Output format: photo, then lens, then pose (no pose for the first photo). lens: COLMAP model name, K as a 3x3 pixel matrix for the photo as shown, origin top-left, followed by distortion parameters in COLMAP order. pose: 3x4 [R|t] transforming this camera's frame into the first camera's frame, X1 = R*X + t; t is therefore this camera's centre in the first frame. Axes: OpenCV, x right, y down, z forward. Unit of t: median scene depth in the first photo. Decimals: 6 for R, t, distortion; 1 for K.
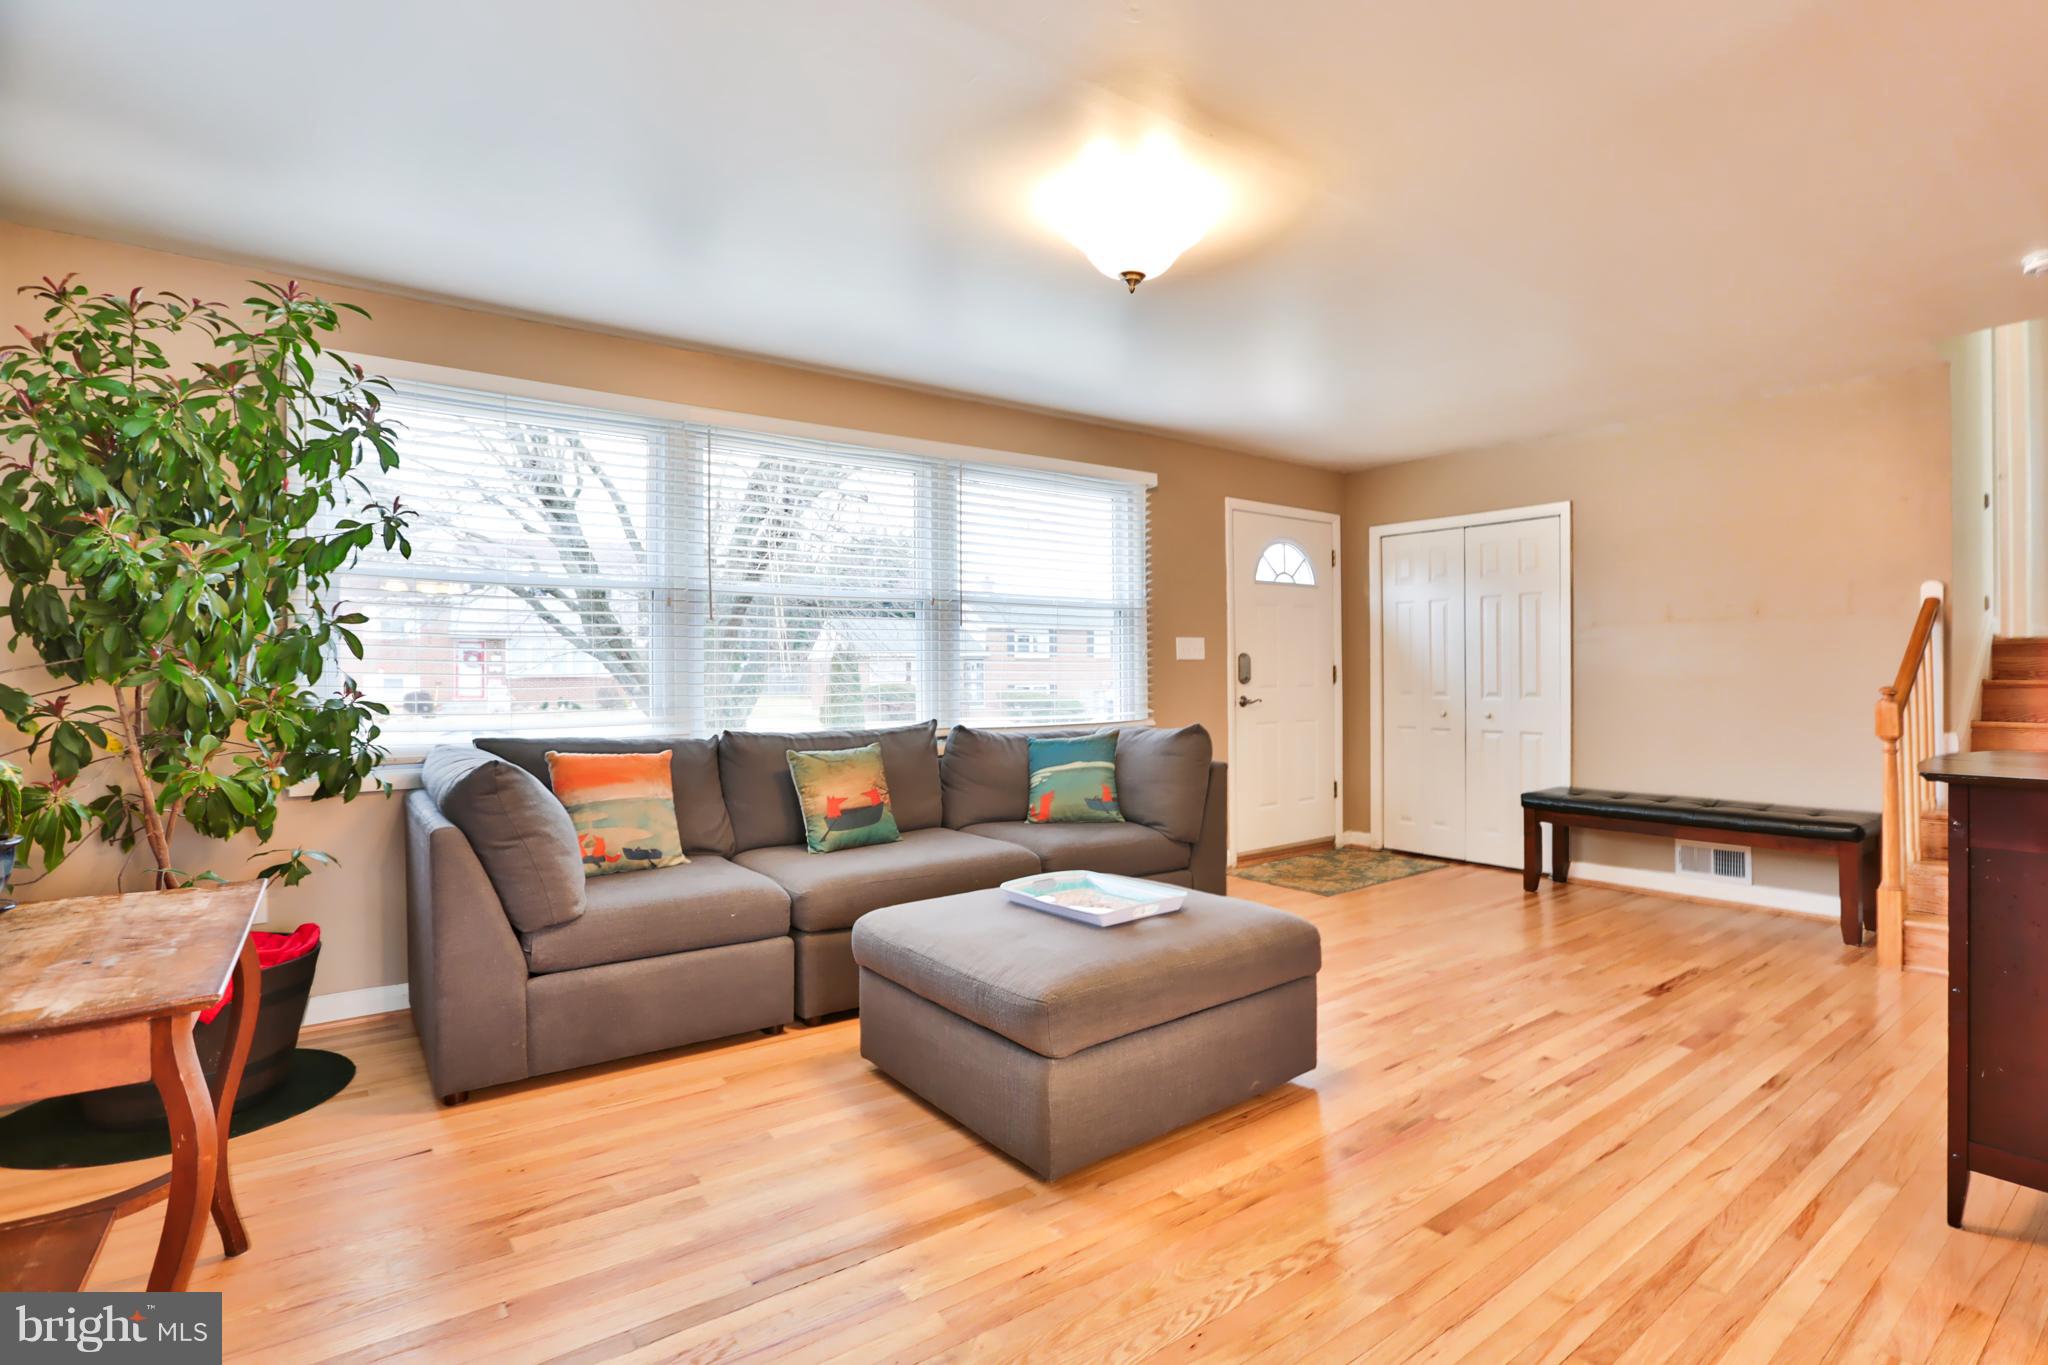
lens RADIAL K [[954.1, 0, 1033.3], [0, 954.1, 678.6], [0, 0, 1]] dist [-0.053576, 0.013474]
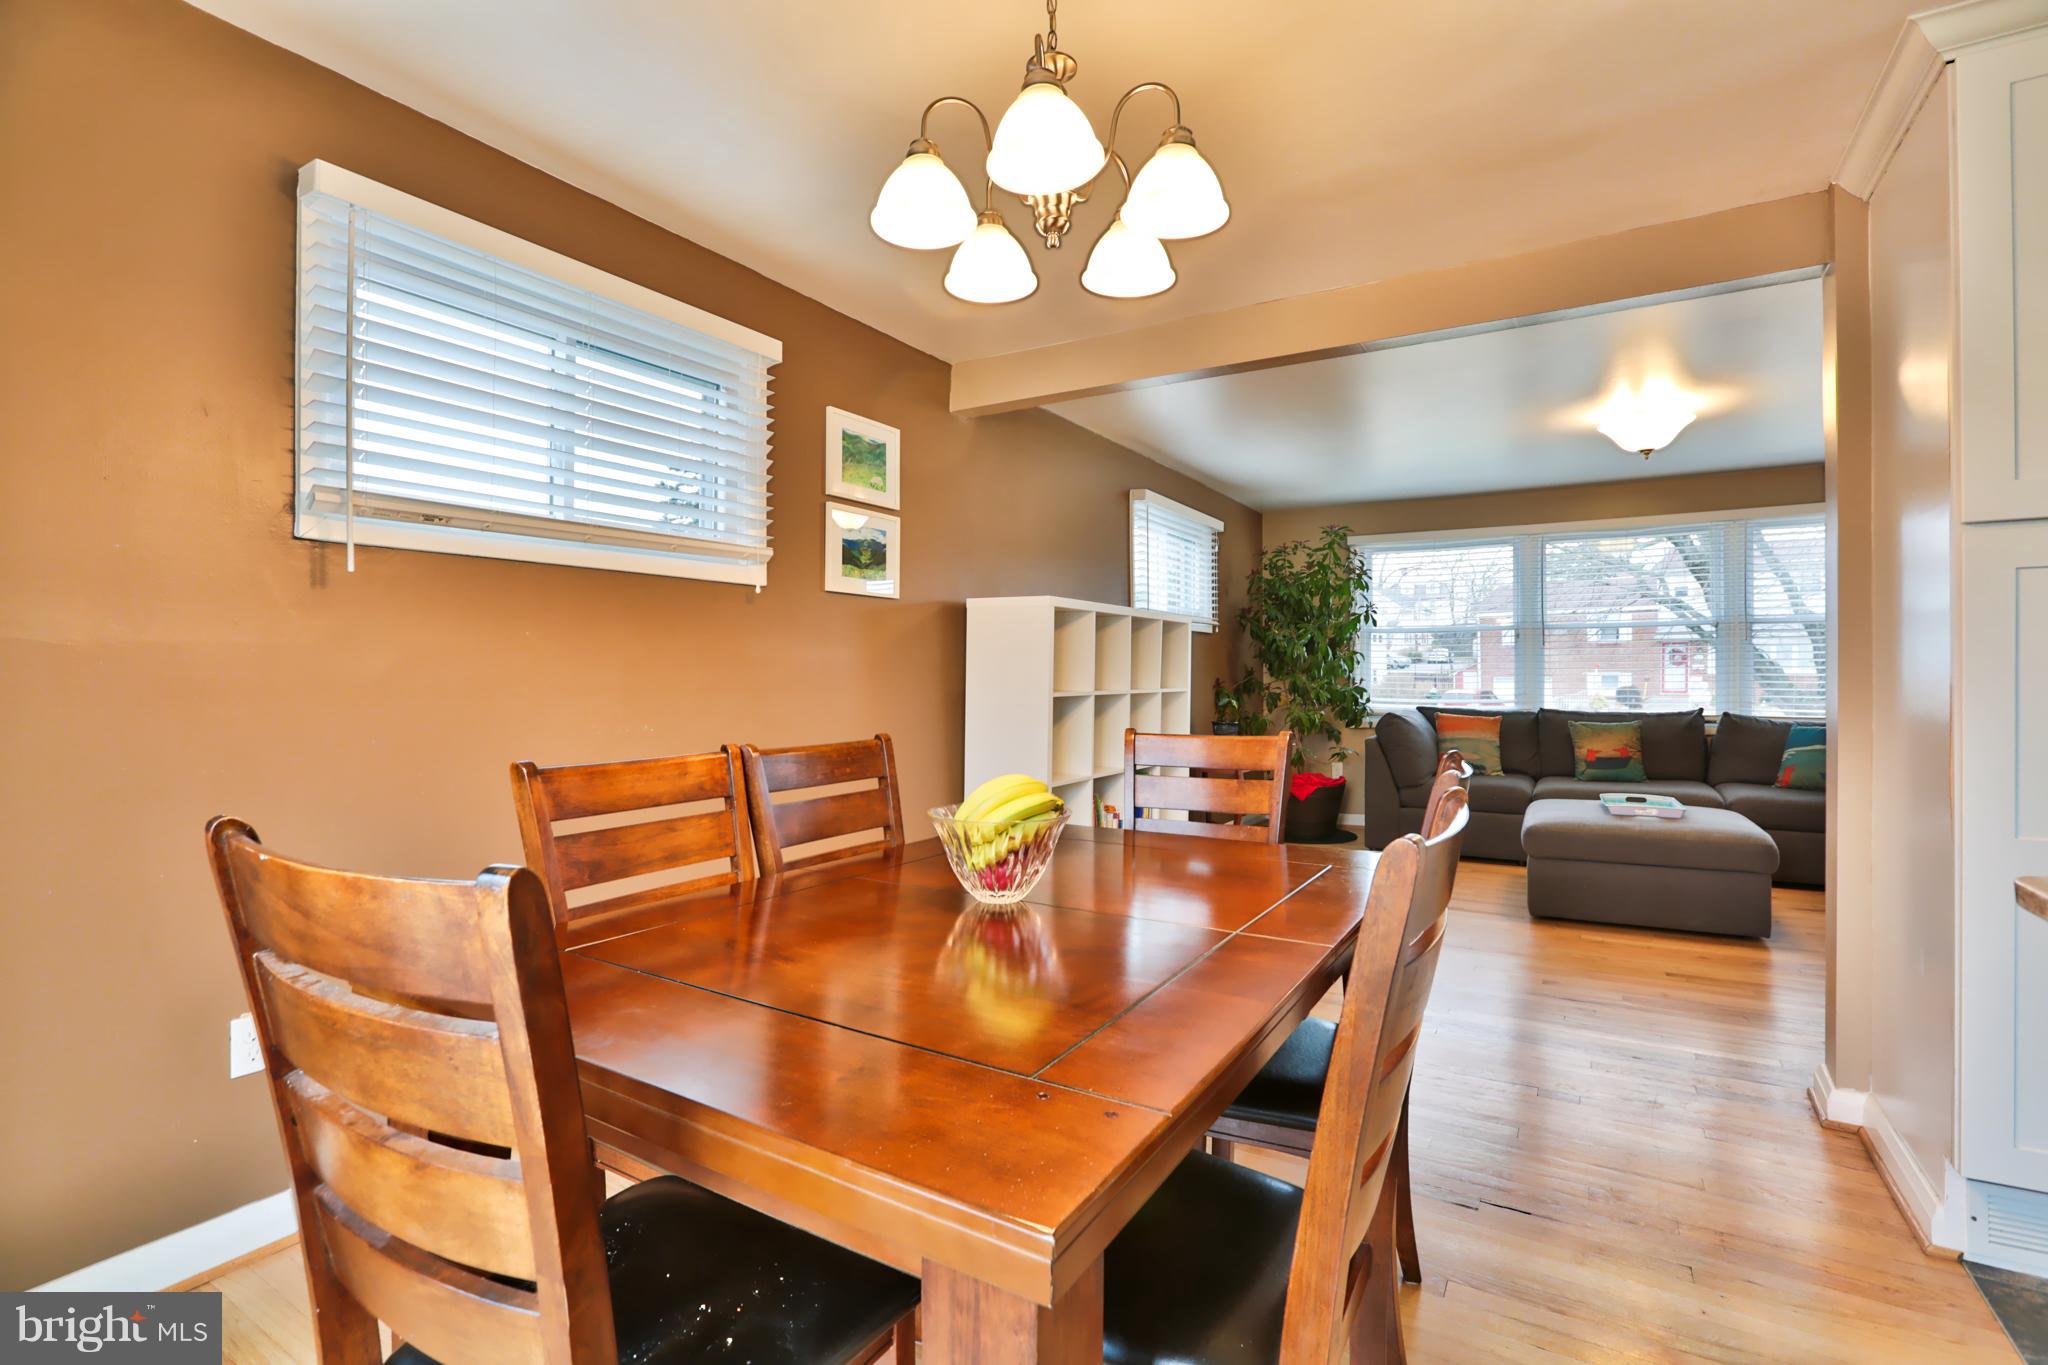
lens RADIAL K [[954.1, 0, 1033.3], [0, 954.1, 678.6], [0, 0, 1]] dist [-0.053576, 0.013474]
pose [[0.332542, 0.005422, -0.943073, 1.301795], [-0.001114, 0.999985, 0.005356, -0.010859], [0.943088, -0.000731, 0.332543, -0.614133]]
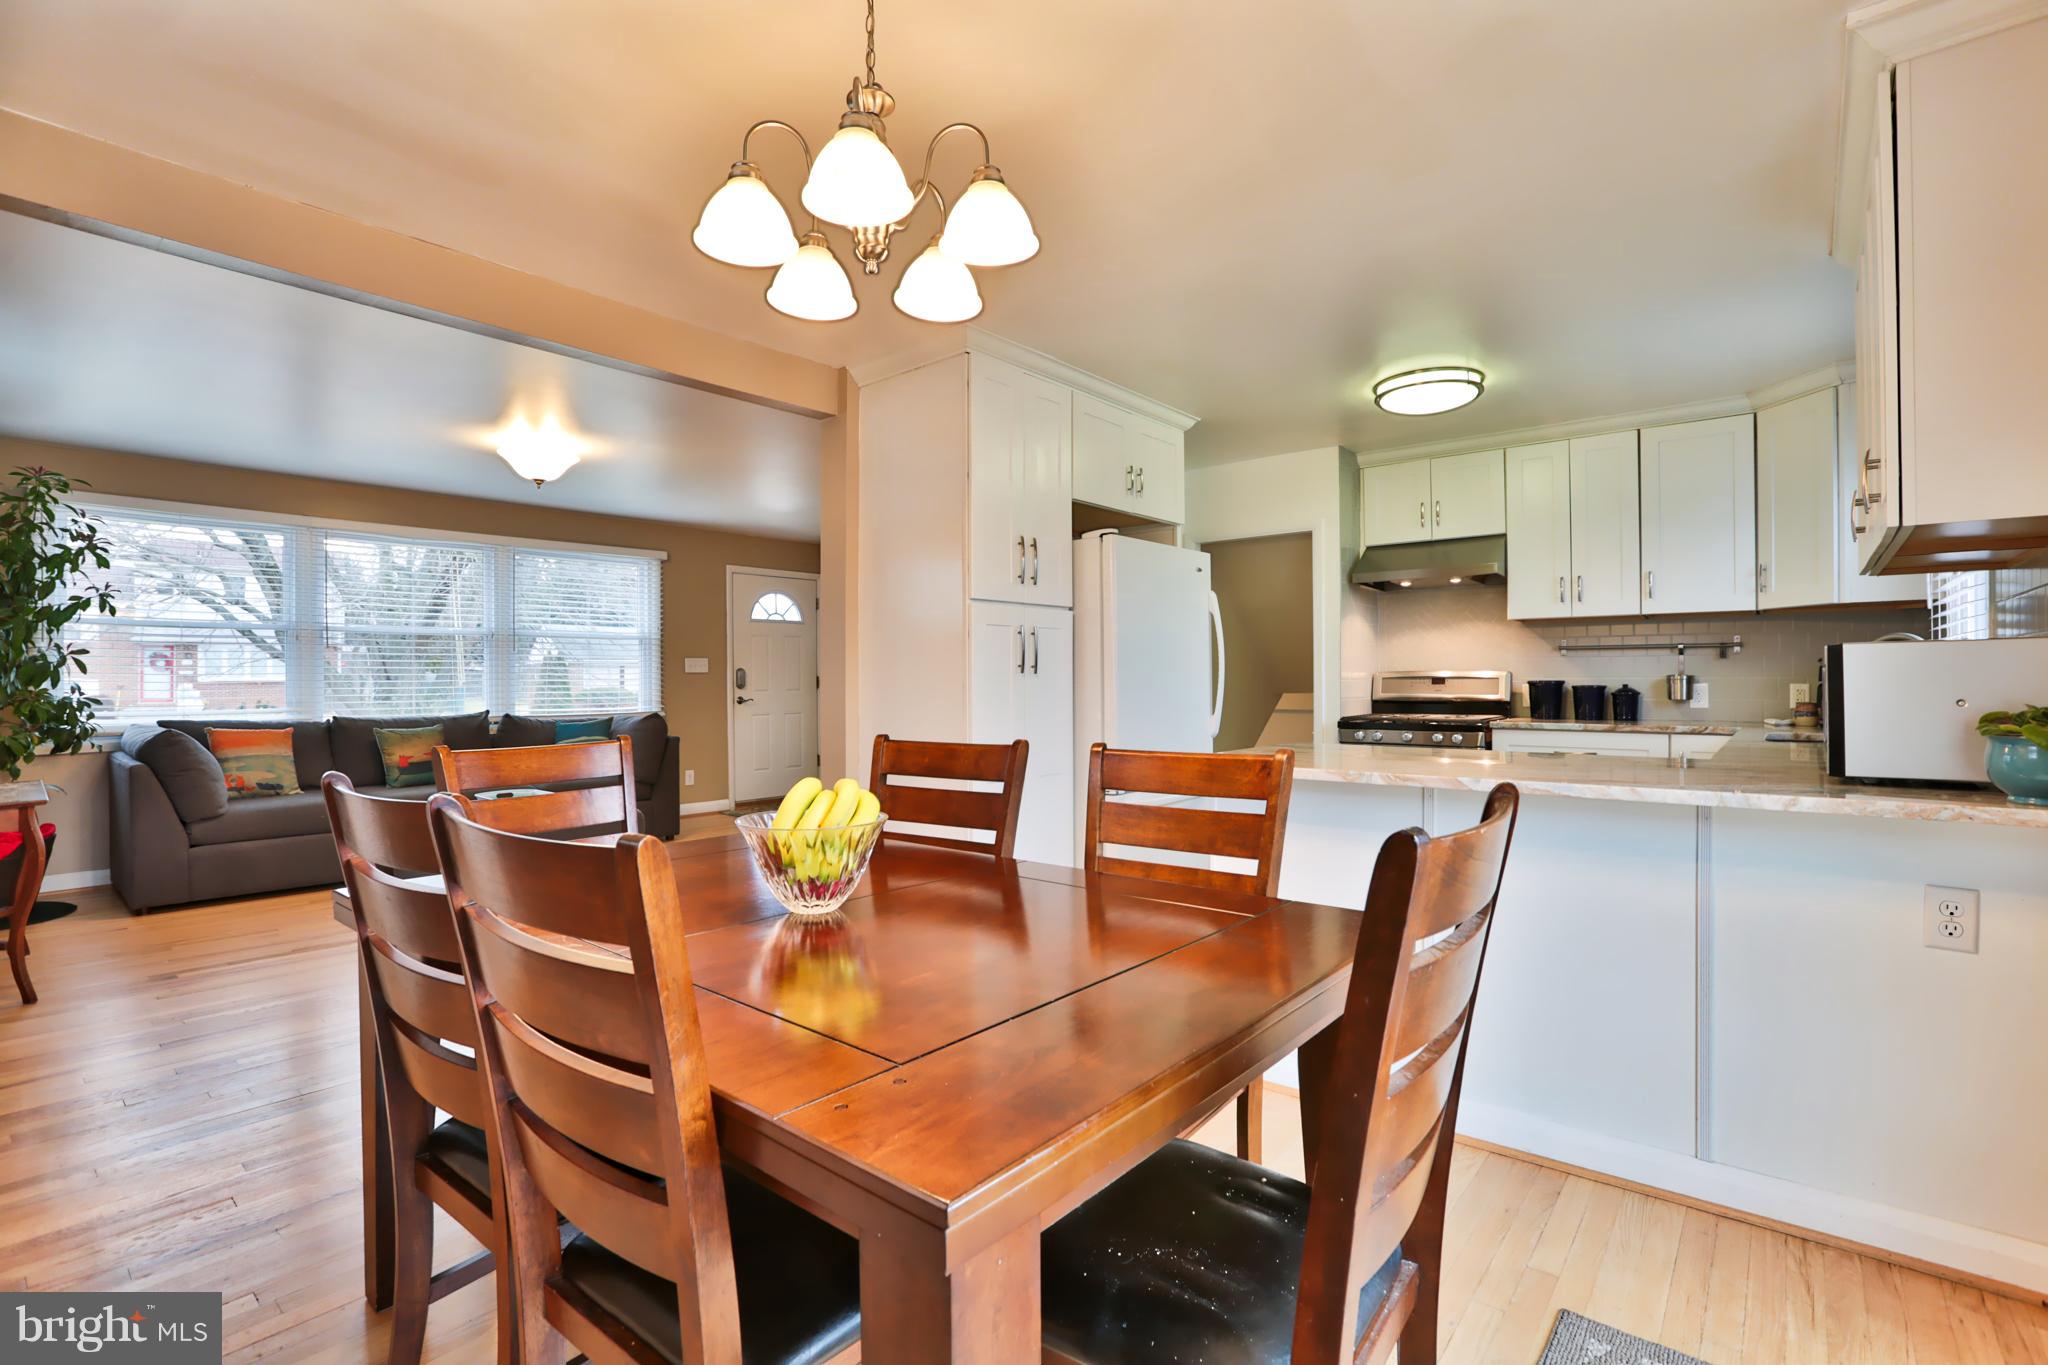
lens RADIAL K [[954.1, 0, 1033.3], [0, 954.1, 678.6], [0, 0, 1]] dist [-0.053576, 0.013474]
pose [[0.975832, 0.002848, 0.218501, 0.650222], [-0.001784, 0.999986, -0.005067, -0.006188], [-0.218513, 0.004555, 0.975823, -1.073350]]
